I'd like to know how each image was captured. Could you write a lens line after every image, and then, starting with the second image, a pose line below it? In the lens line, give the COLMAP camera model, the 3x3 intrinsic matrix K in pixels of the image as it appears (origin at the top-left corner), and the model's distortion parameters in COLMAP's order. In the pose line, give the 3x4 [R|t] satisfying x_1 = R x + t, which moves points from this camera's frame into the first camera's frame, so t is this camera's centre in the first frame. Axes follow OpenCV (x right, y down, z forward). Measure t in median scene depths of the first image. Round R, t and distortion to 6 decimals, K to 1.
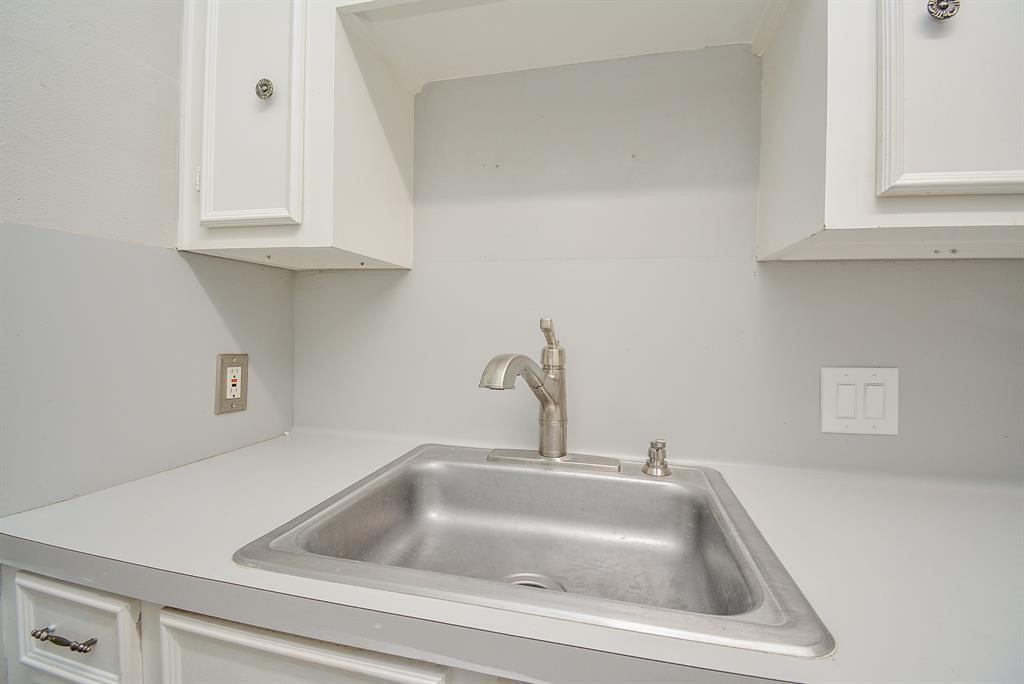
lens RADIAL K [[465.7, 0, 506.2], [0, 465.7, 337.4], [0, 0, 1]] dist [-0.015845, -0.000397]
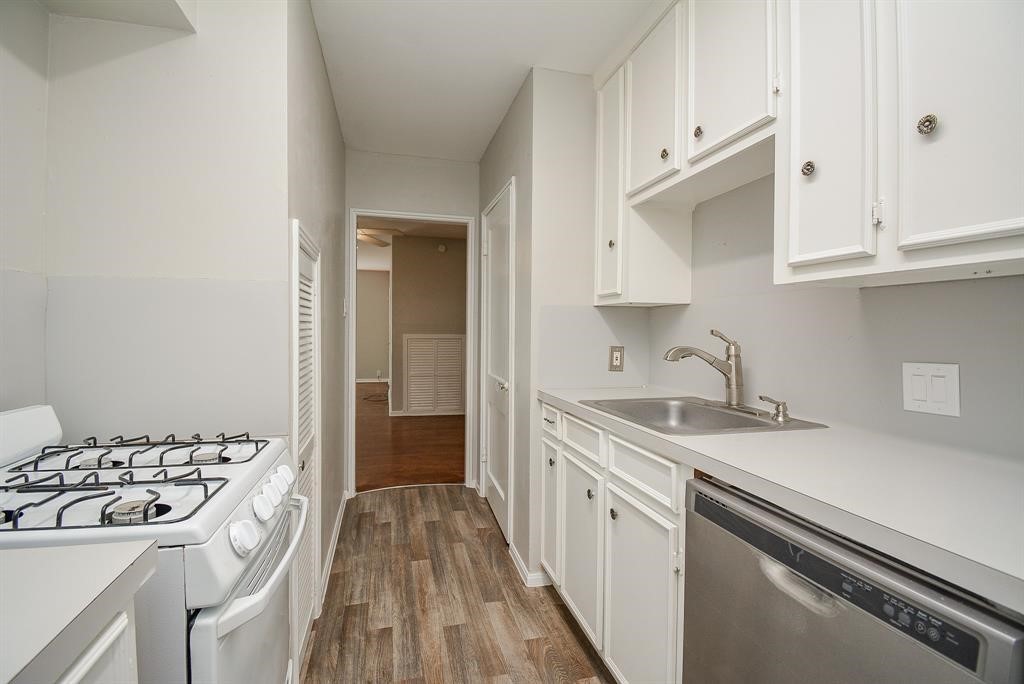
lens RADIAL K [[465.7, 0, 506.2], [0, 465.7, 337.4], [0, 0, 1]] dist [-0.015845, -0.000397]
pose [[0.487268, 0.000062, -0.873252, 1.303701], [-0.013940, 0.999873, -0.007708, 0.017949], [0.873141, 0.015929, 0.487207, -0.694311]]
